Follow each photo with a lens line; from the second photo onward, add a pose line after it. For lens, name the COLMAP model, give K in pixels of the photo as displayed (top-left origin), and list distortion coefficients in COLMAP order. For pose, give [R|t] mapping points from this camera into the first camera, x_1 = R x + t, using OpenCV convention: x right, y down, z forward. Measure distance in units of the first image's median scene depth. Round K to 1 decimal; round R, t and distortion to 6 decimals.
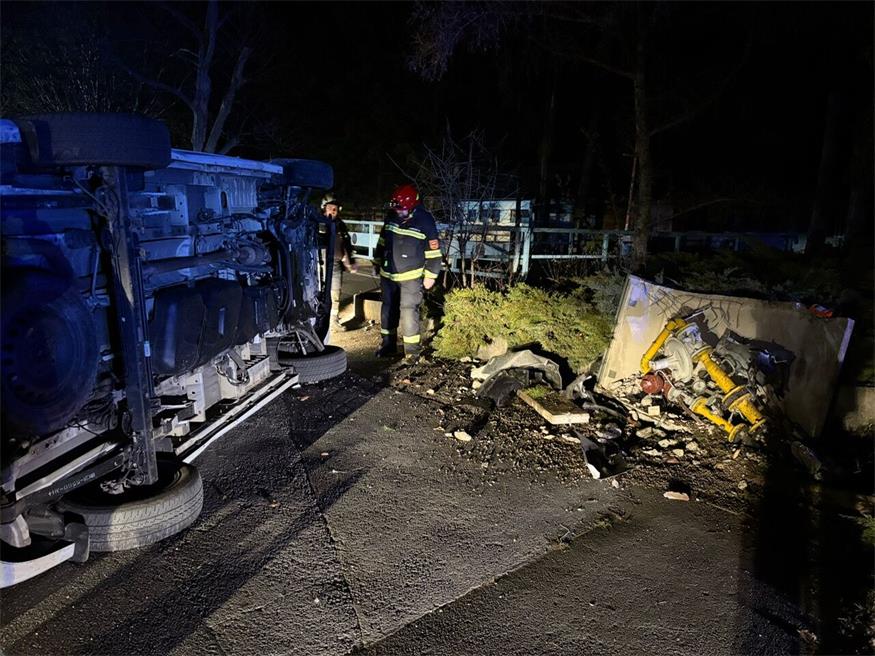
lens RADIAL K [[687.0, 0, 436.1], [0, 687.0, 324.9], [0, 0, 1]] dist [0.042907, 0.012156]
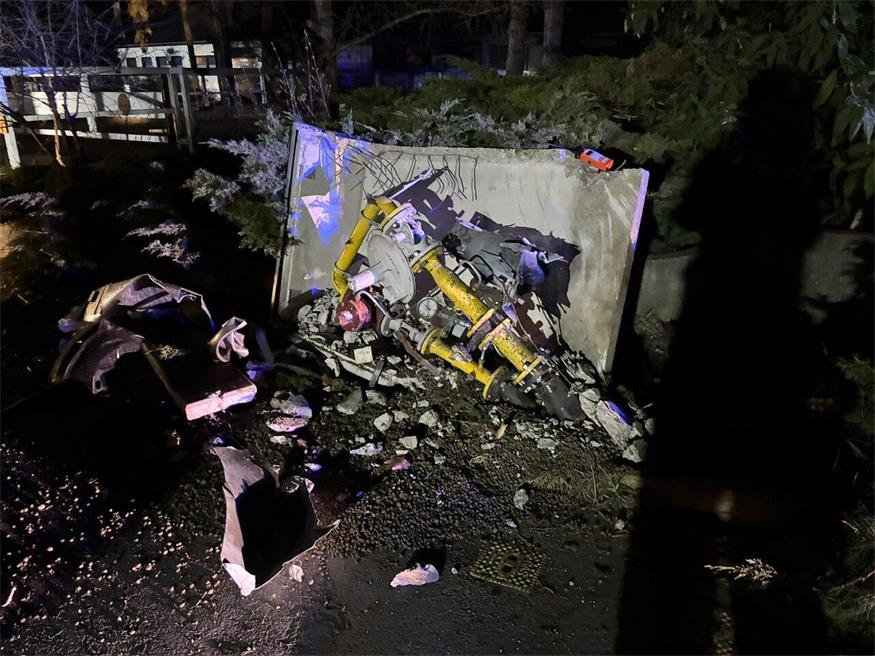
lens RADIAL K [[687.0, 0, 435.1], [0, 687.0, 328.8], [0, 0, 1]] dist [0.042907, 0.012156]
pose [[0.917030, -0.184648, 0.353499, 0.174054], [0.107319, 0.967920, 0.227185, -0.028411], [-0.384108, -0.170398, 0.907428, 0.459530]]
